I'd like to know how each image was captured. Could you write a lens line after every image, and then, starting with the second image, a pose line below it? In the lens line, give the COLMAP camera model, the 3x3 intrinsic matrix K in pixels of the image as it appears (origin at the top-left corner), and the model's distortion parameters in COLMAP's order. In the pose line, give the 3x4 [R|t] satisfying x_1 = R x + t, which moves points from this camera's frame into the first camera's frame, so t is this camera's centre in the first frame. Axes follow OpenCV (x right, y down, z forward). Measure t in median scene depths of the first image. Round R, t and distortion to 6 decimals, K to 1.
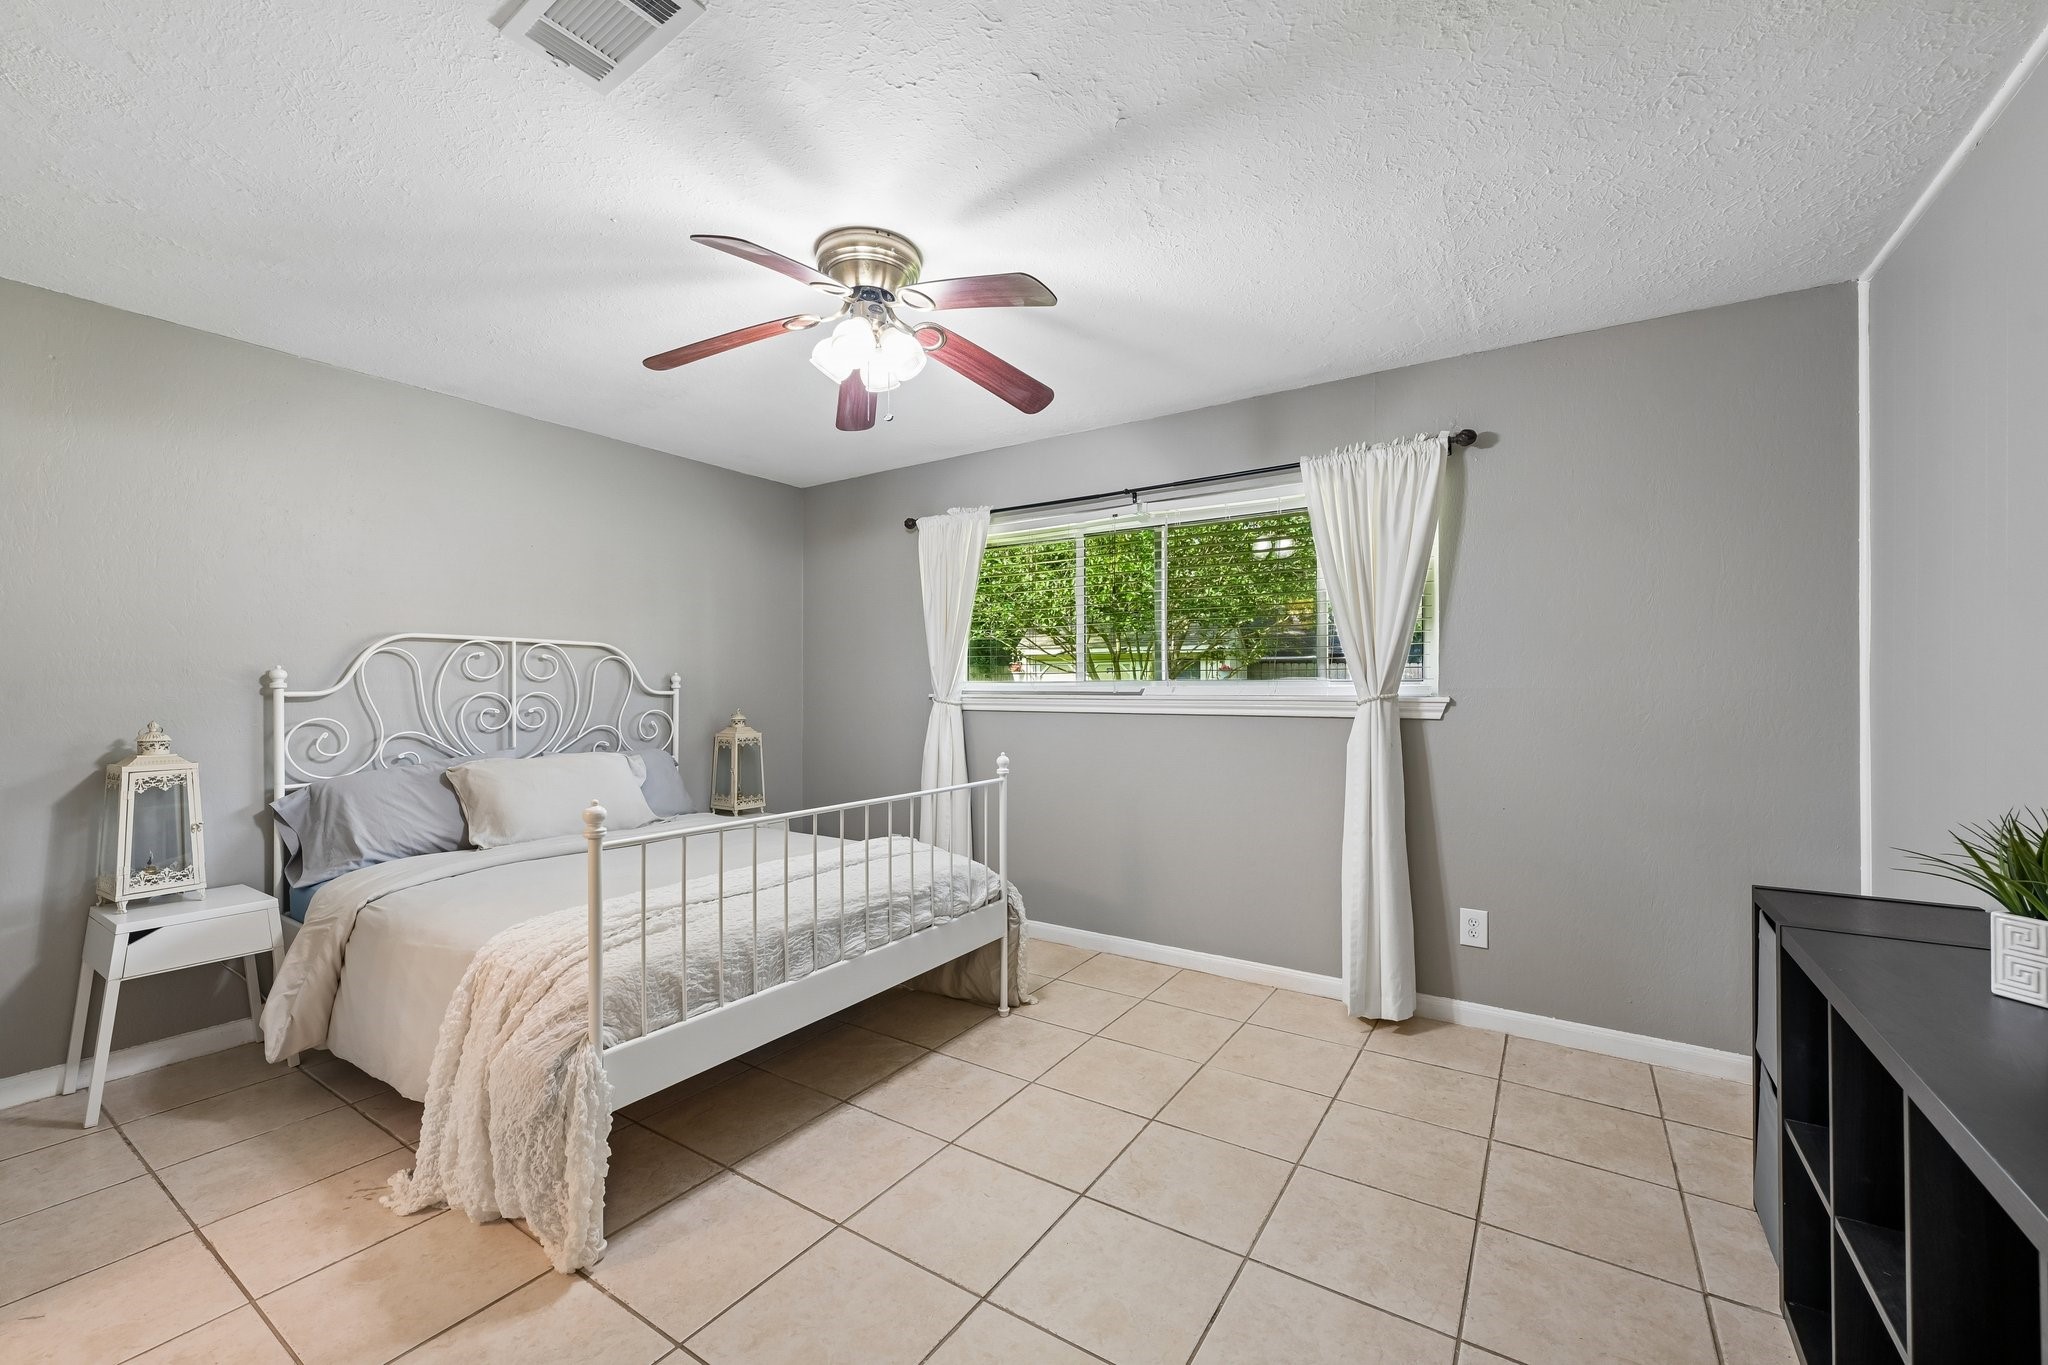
lens RADIAL K [[811.8, 0, 1027.1], [0, 811.8, 684.5], [0, 0, 1]] dist [-0.001105, 0.000023]
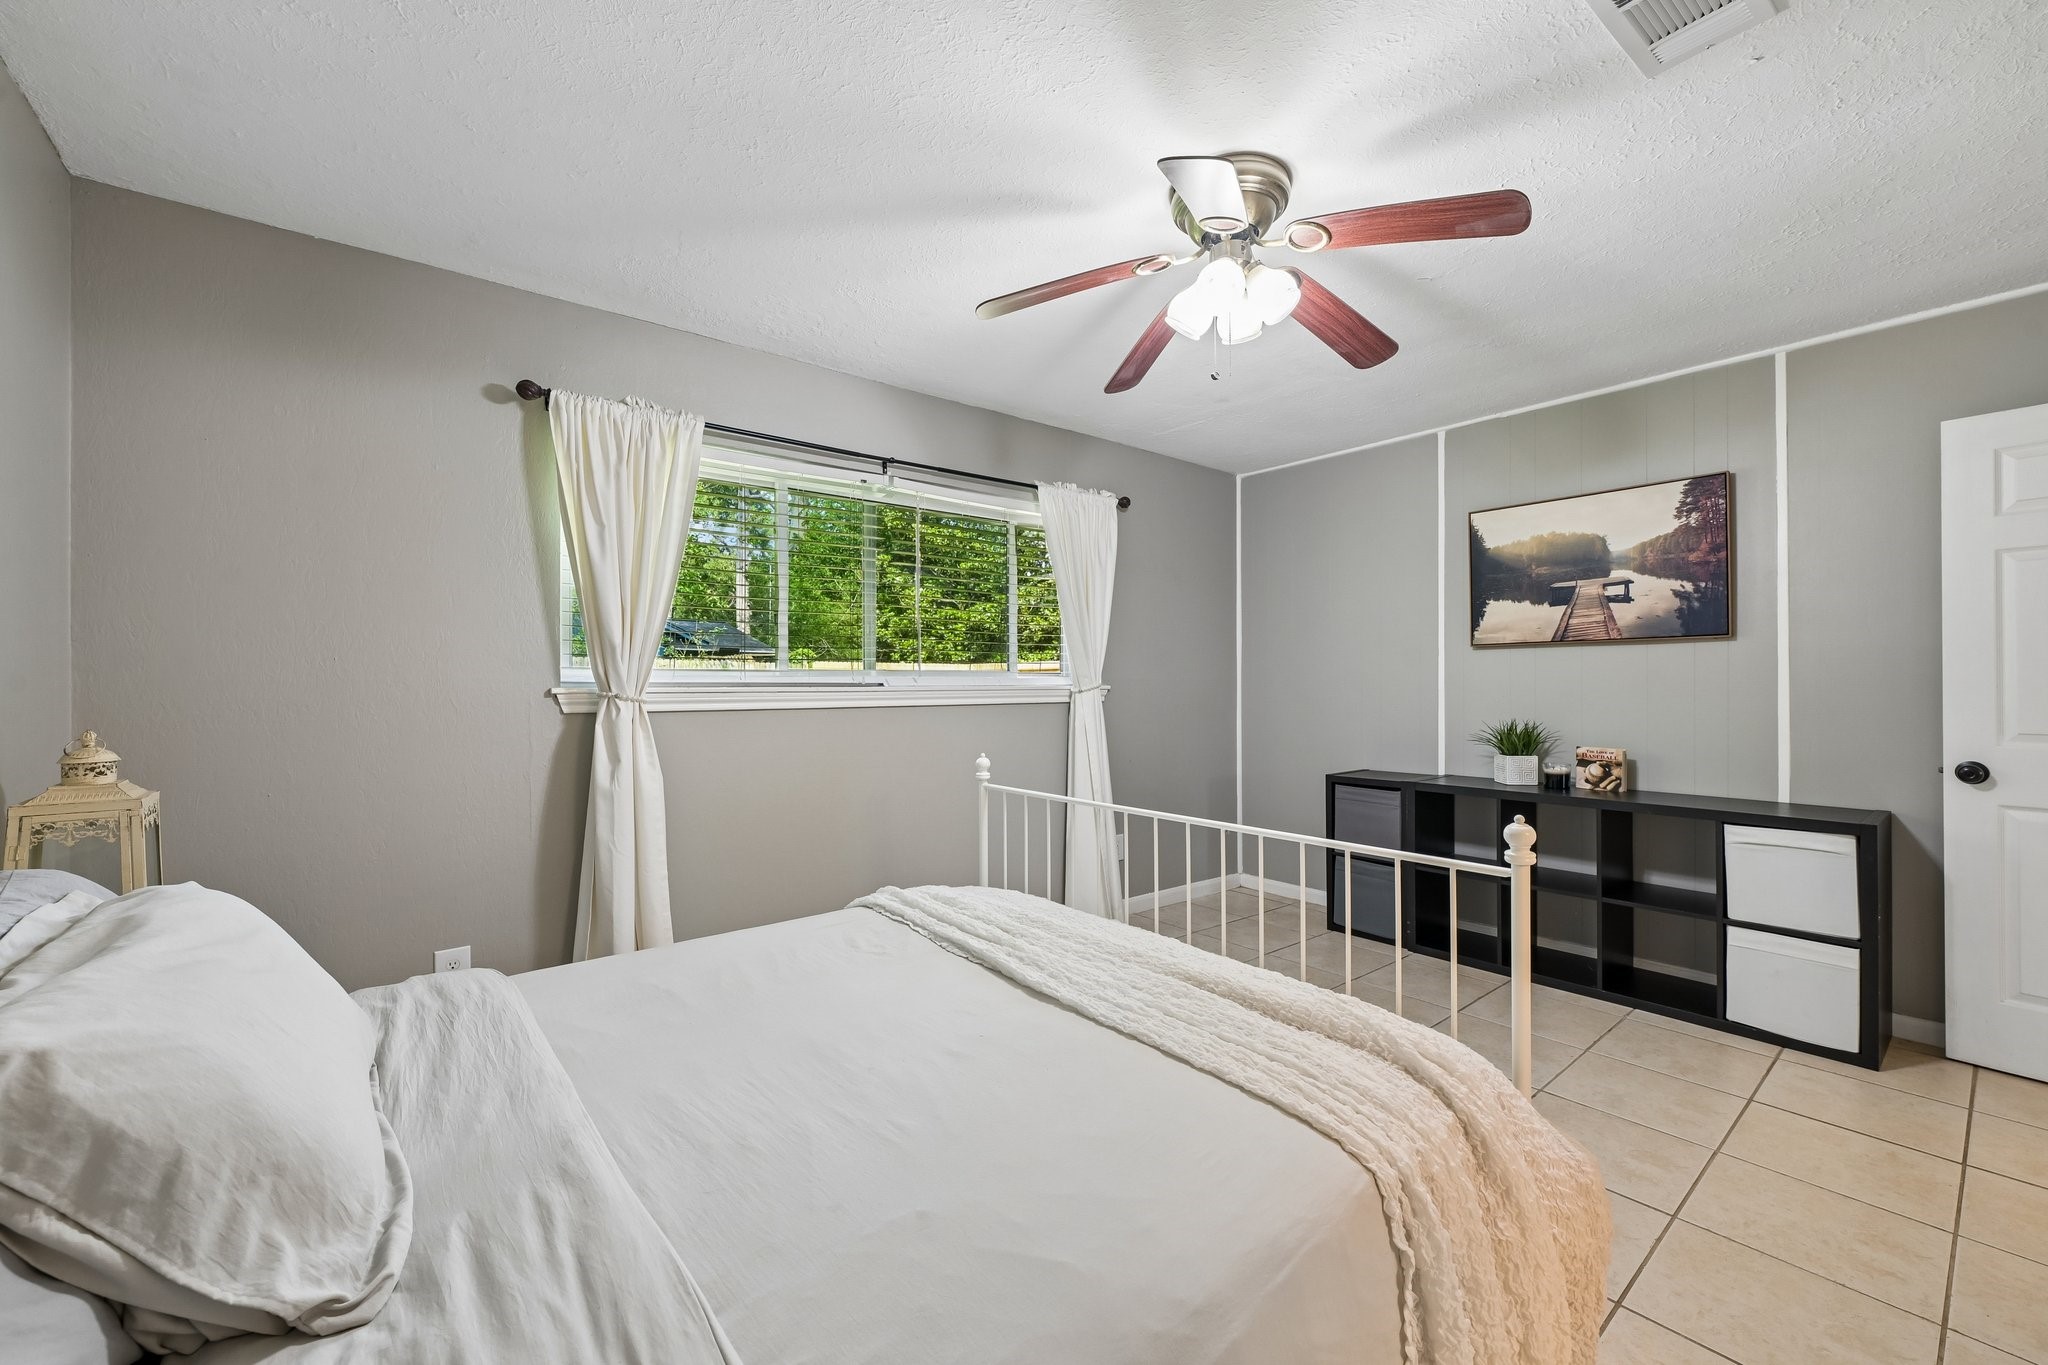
lens RADIAL K [[811.8, 0, 1027.1], [0, 811.8, 684.5], [0, 0, 1]] dist [-0.001105, 0.000023]
pose [[0.314478, -0.002053, 0.949262, -0.727485], [-0.000974, 0.999996, 0.002485, 0.009086], [-0.949264, -0.001706, 0.314475, 0.610210]]
